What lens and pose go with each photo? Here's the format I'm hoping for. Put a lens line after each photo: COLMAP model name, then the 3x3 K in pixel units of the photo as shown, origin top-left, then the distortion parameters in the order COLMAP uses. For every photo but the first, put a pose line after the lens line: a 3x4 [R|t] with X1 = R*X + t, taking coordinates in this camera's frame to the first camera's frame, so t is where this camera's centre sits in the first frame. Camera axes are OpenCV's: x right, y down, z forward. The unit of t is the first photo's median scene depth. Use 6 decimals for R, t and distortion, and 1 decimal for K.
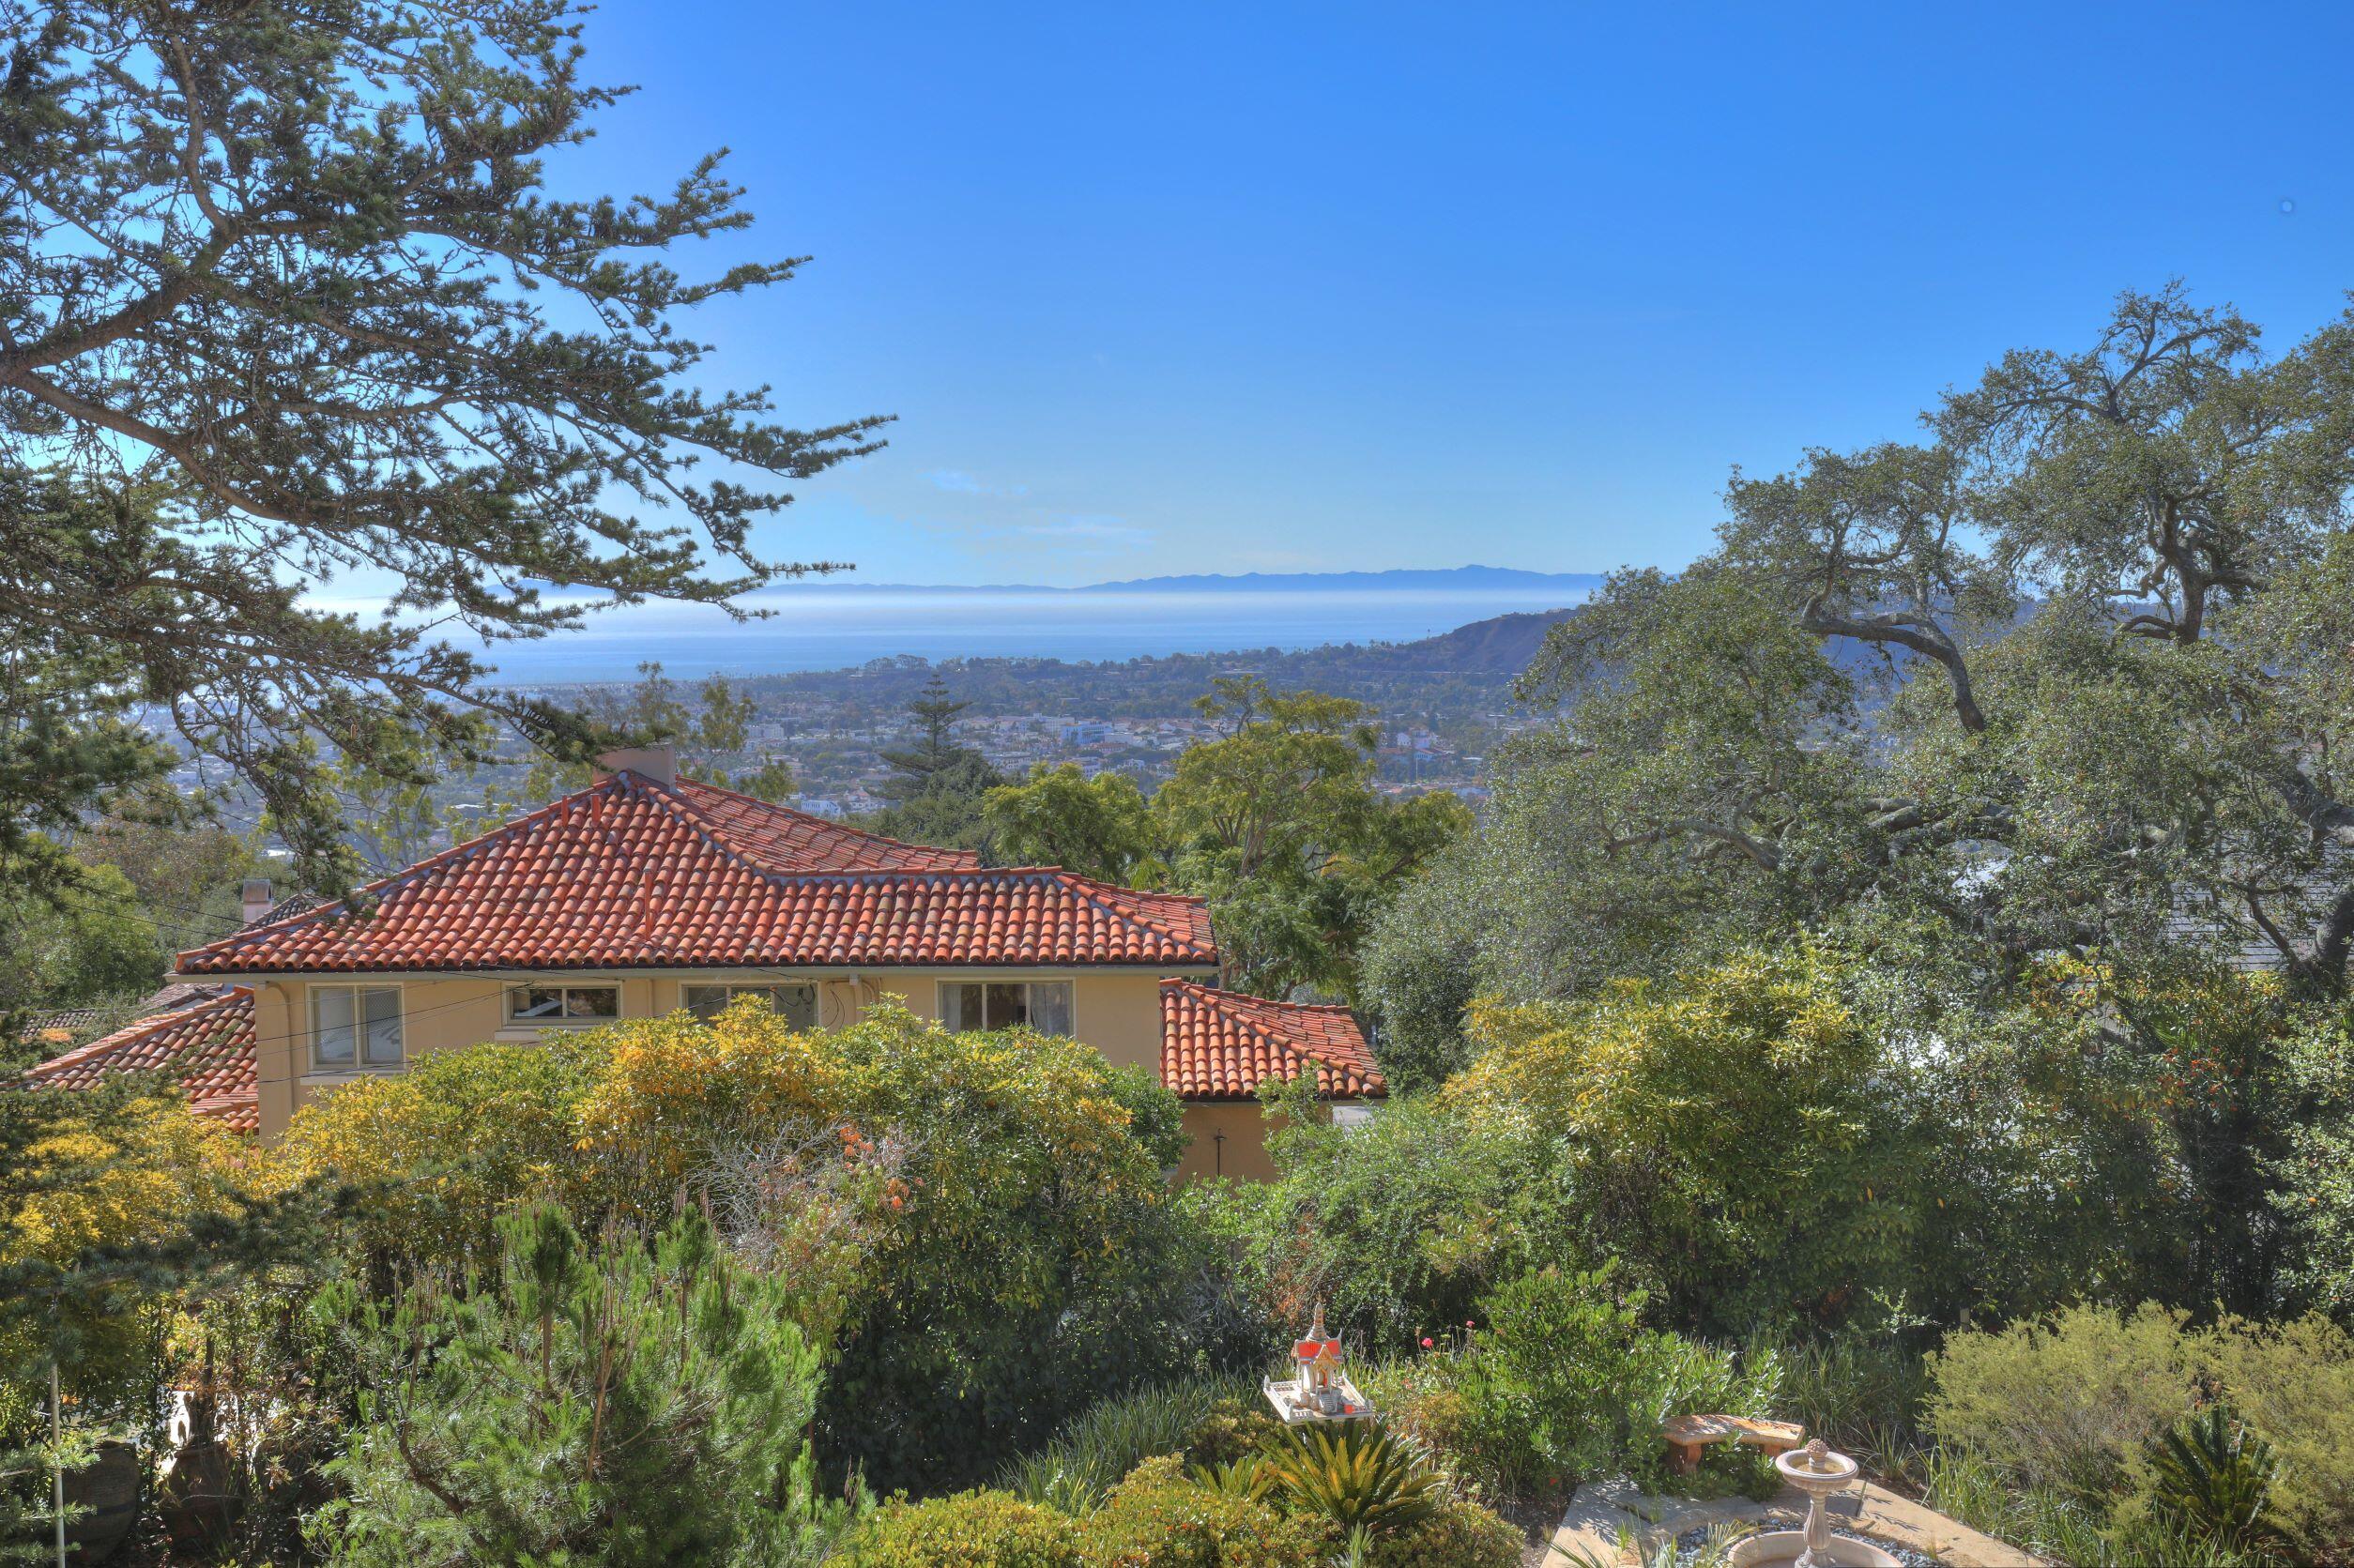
lens RADIAL K [[2303.2, 0, 1166.3], [0, 2303.2, 767.9], [0, 0, 1]] dist [0.064572, 0.000000]
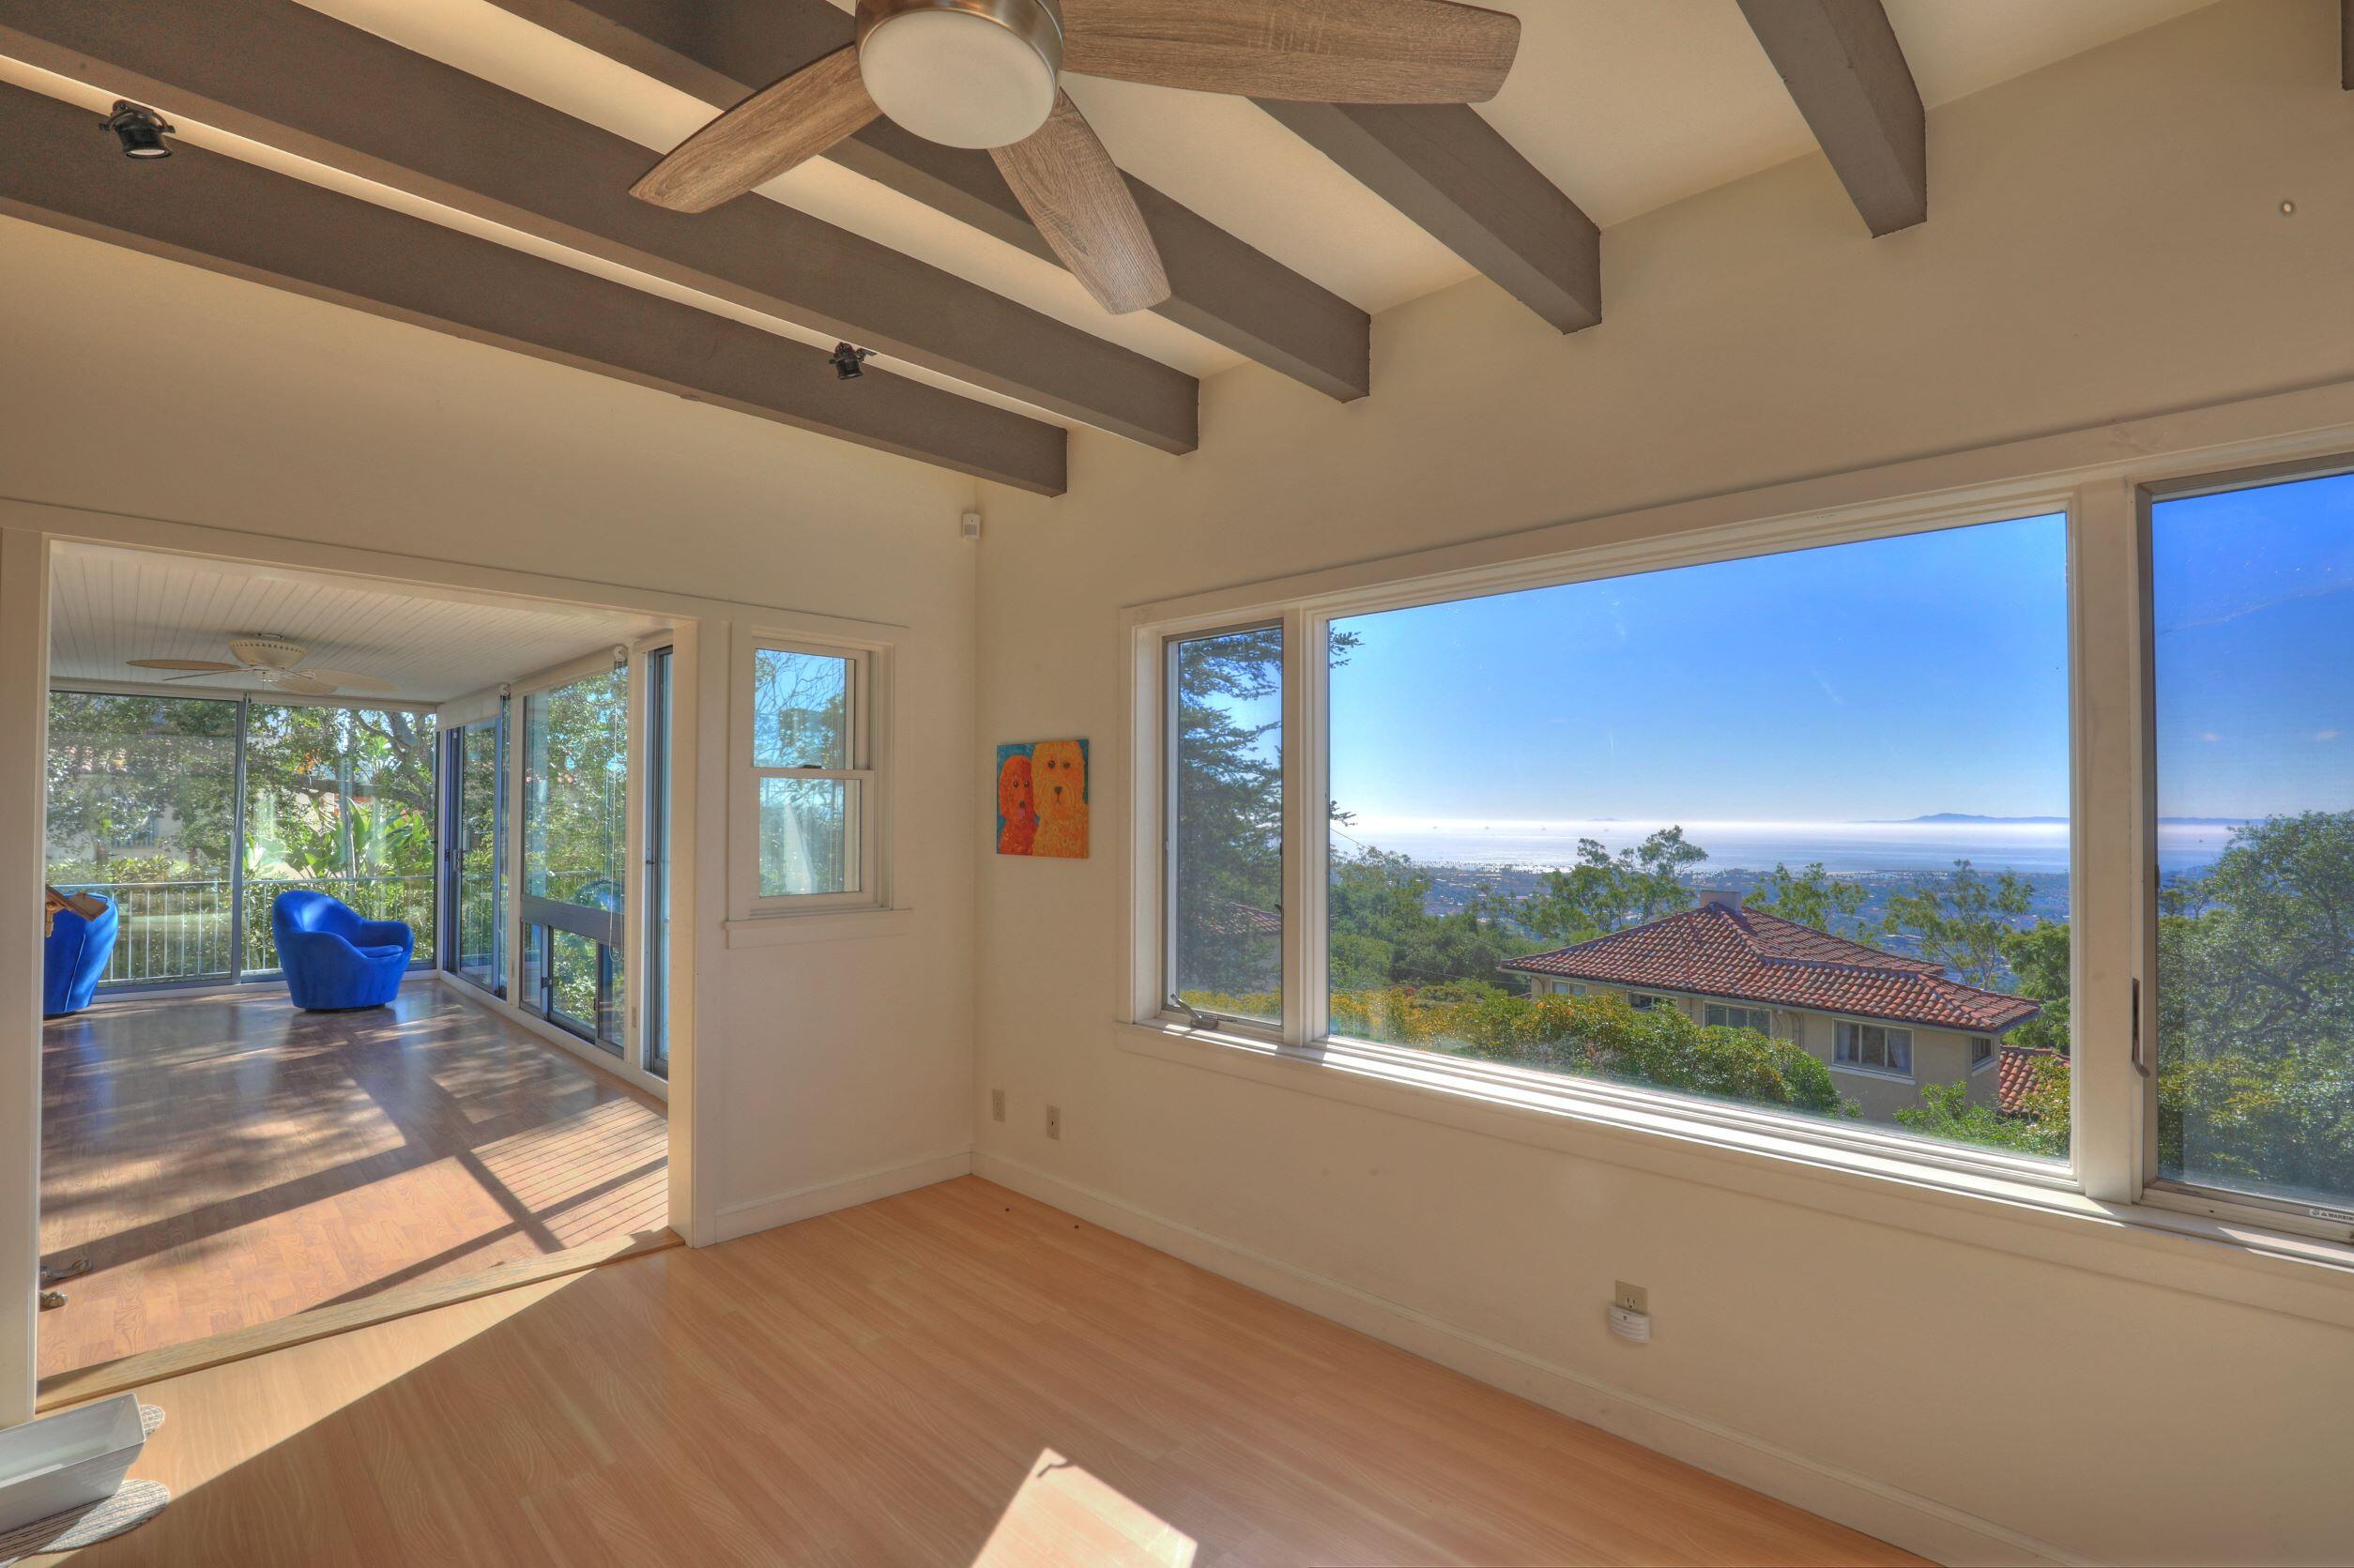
lens RADIAL K [[1086.5, 0, 1163.5], [0, 1086.5, 749.1], [0, 0, 1]] dist [-0.026034, 0.000626]
pose [[0.594313, -0.036937, -0.803385, 0.421316], [-0.073707, 0.992239, -0.100146, -0.003979], [0.800849, 0.118733, 0.586978, -0.031937]]
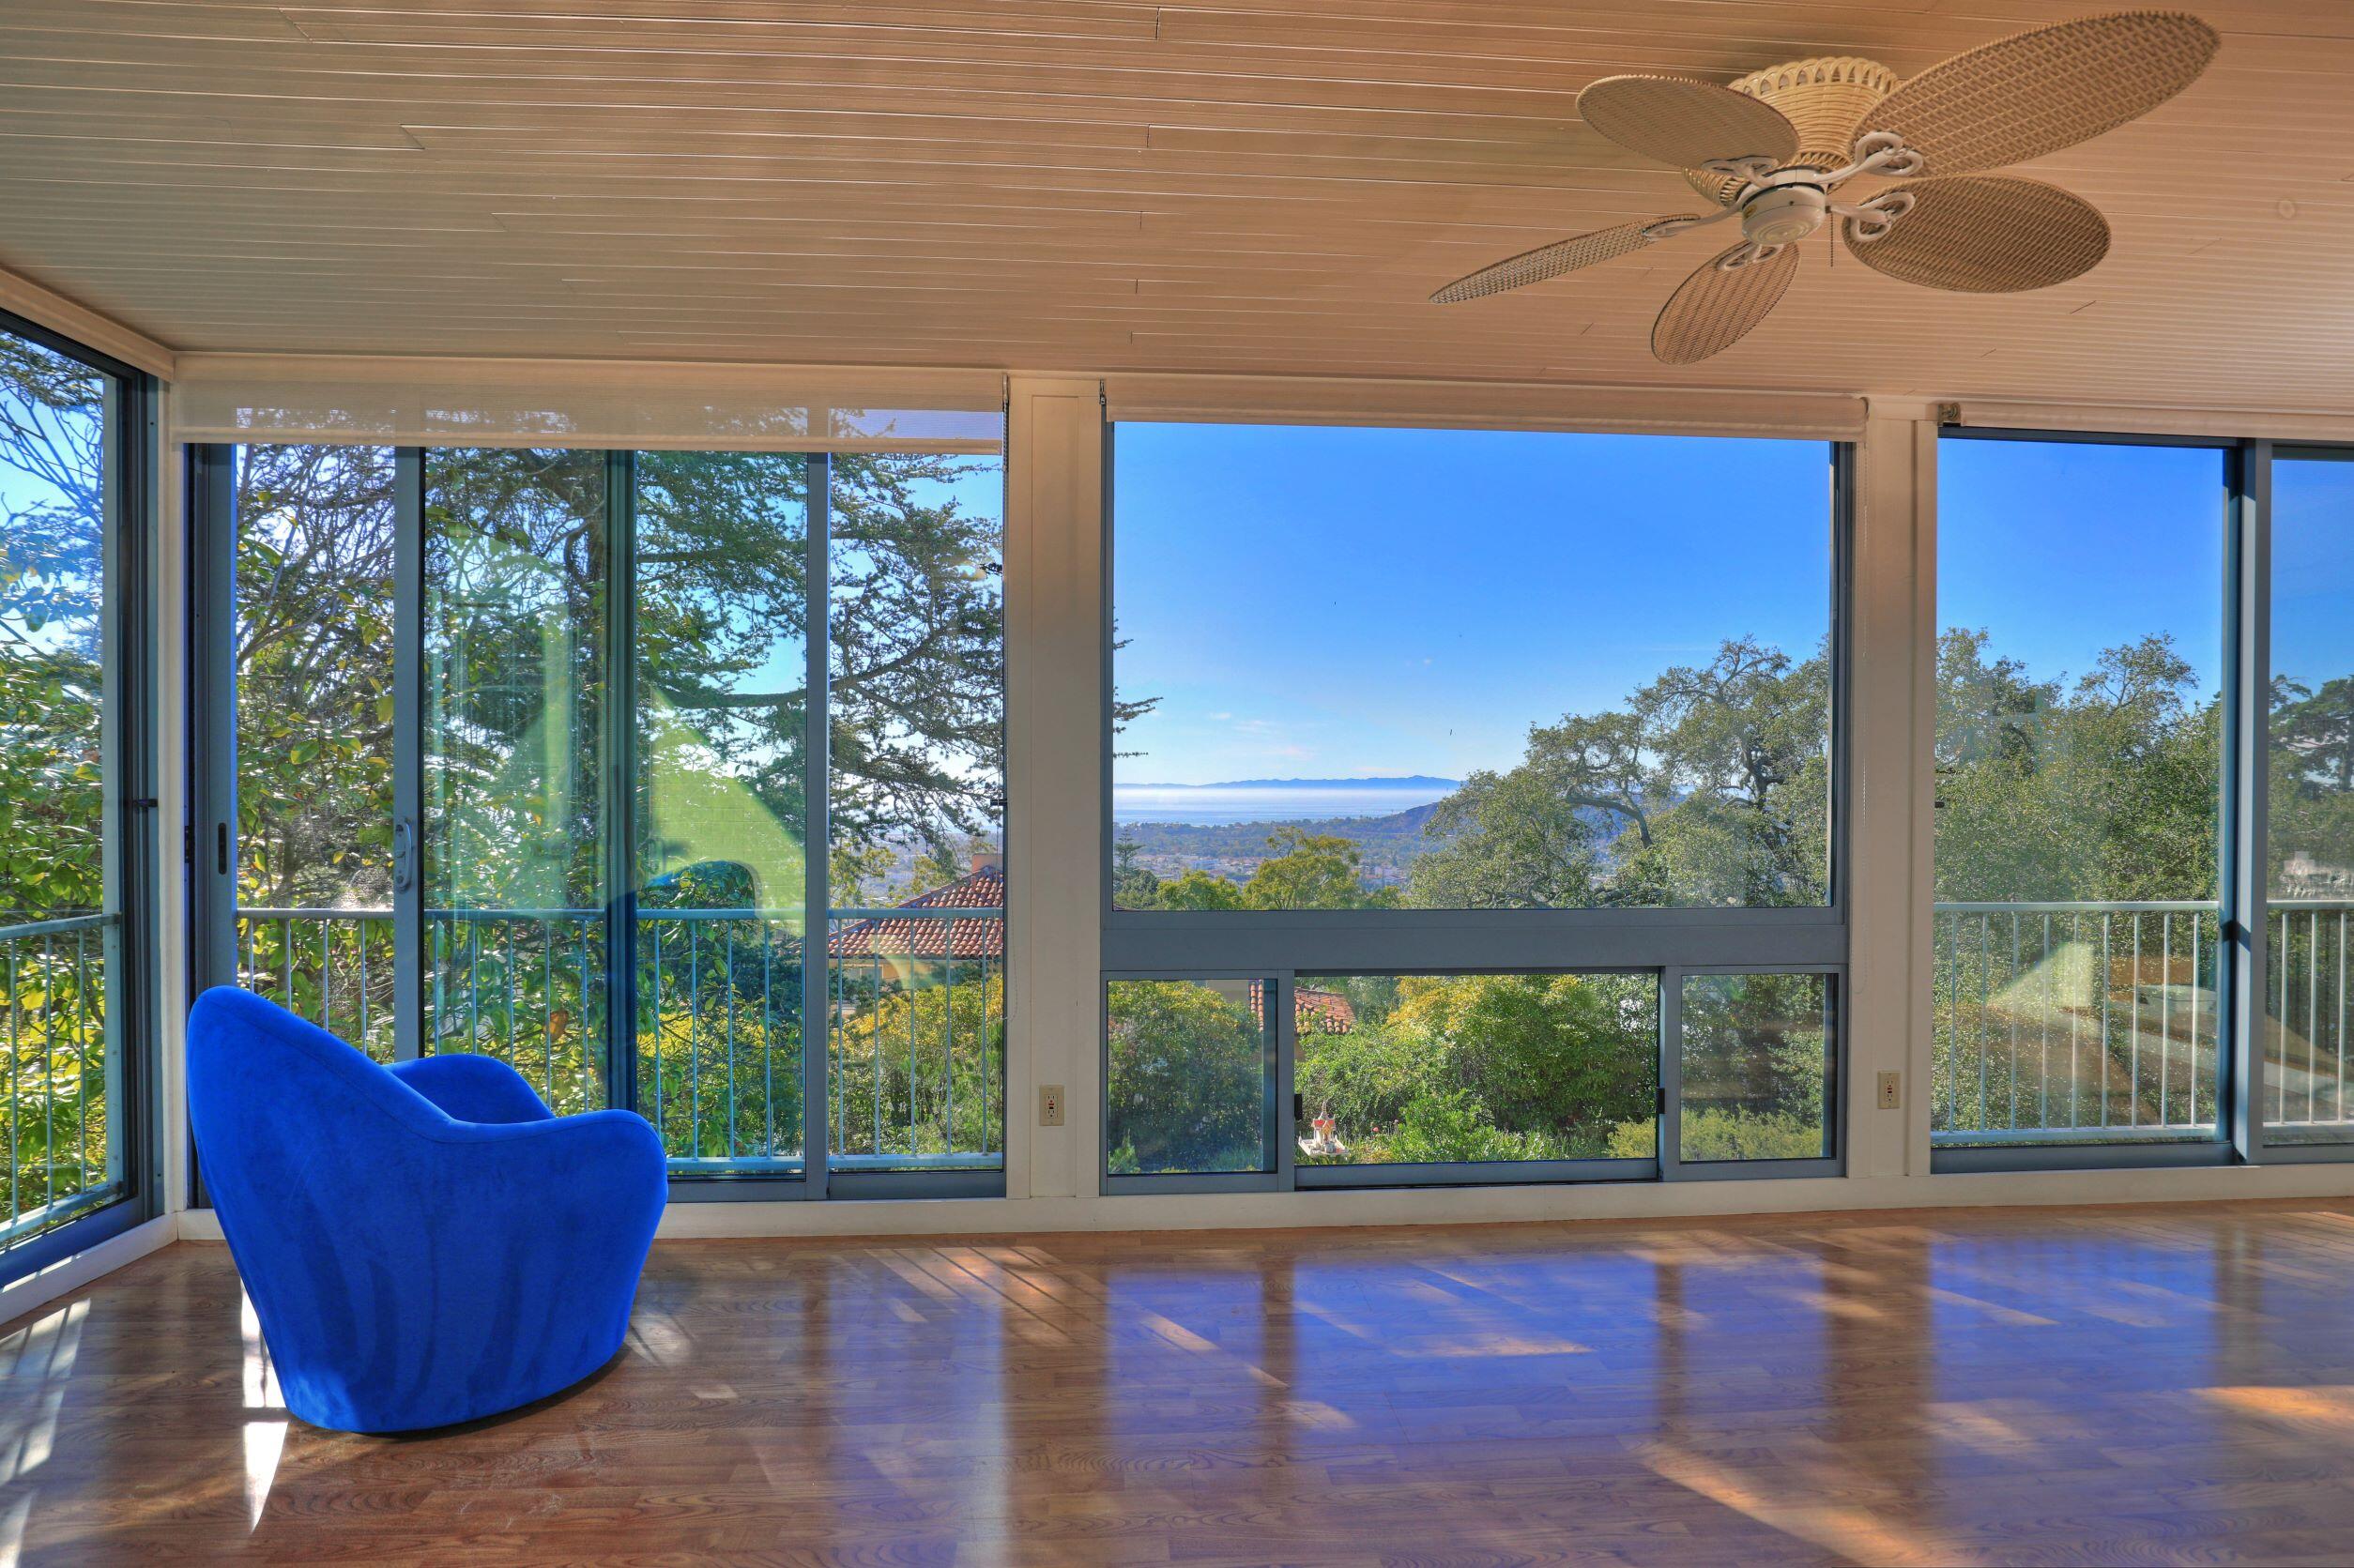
lens RADIAL K [[1250.3, 0, 1170.0], [0, 1250.3, 783.7], [0, 0, 1]] dist [-0.015455, 0.000439]
pose [[0.997967, 0.009188, -0.063073, -0.005922], [-0.014185, 0.996754, -0.079243, 0.021592], [0.062141, 0.079977, 0.994858, -0.153498]]
